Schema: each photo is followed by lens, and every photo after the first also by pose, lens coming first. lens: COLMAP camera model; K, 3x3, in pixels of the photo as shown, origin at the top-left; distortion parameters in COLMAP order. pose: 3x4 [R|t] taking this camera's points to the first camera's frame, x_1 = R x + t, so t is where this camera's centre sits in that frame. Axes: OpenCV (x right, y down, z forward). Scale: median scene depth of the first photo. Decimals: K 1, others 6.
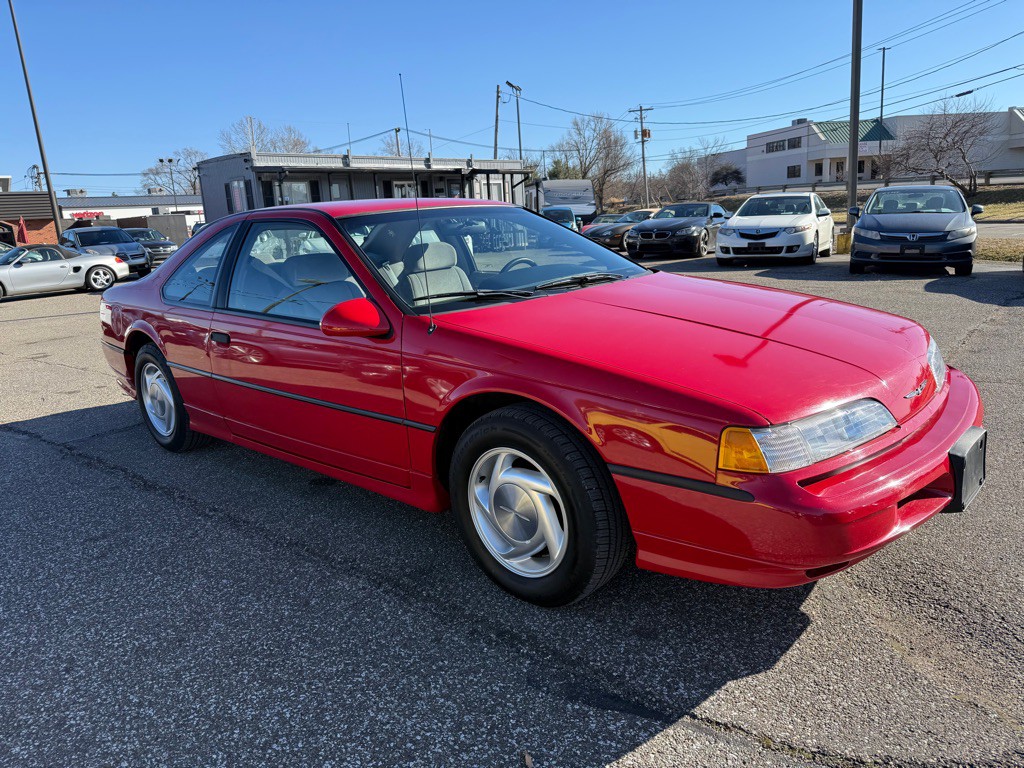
lens RADIAL K [[716.9, 0, 512.4], [0, 716.9, 387.7], [0, 0, 1]] dist [0.028001, -0.037917]
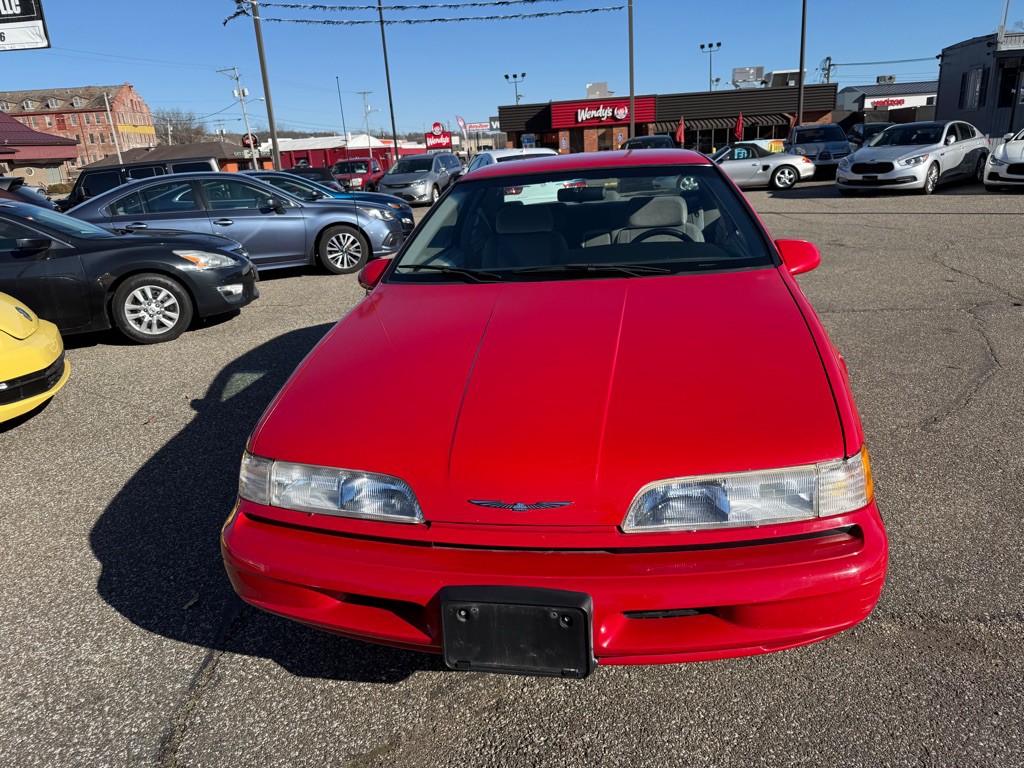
lens RADIAL K [[716.9, 0, 519.8], [0, 716.9, 384.4], [0, 0, 1]] dist [0.028001, -0.037917]
pose [[0.548930, 0.286839, -0.785111, 0.114680], [-0.172958, 0.957926, 0.229049, -0.029318], [0.817778, 0.010059, 0.575445, 0.060382]]
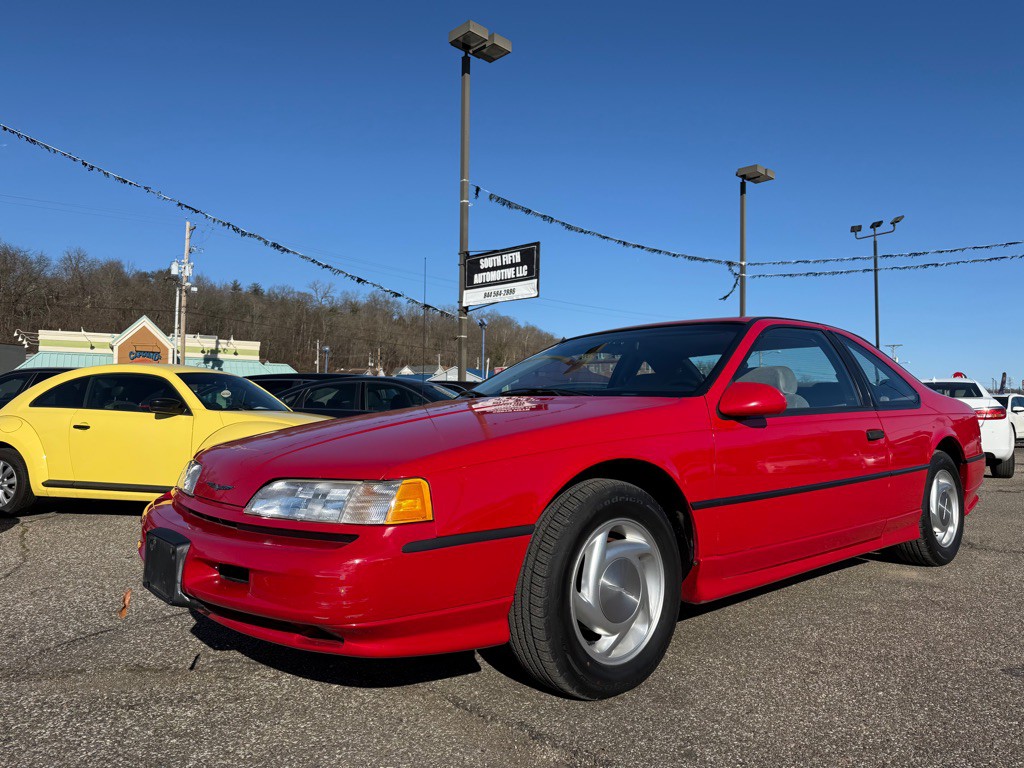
lens RADIAL K [[716.9, 0, 523.5], [0, 716.9, 379.3], [0, 0, 1]] dist [0.028001, -0.037917]
pose [[-0.107873, 0.013899, -0.994067, 0.159872], [-0.230787, 0.972237, 0.038639, -0.029475], [0.967006, 0.233586, -0.101671, 0.155571]]
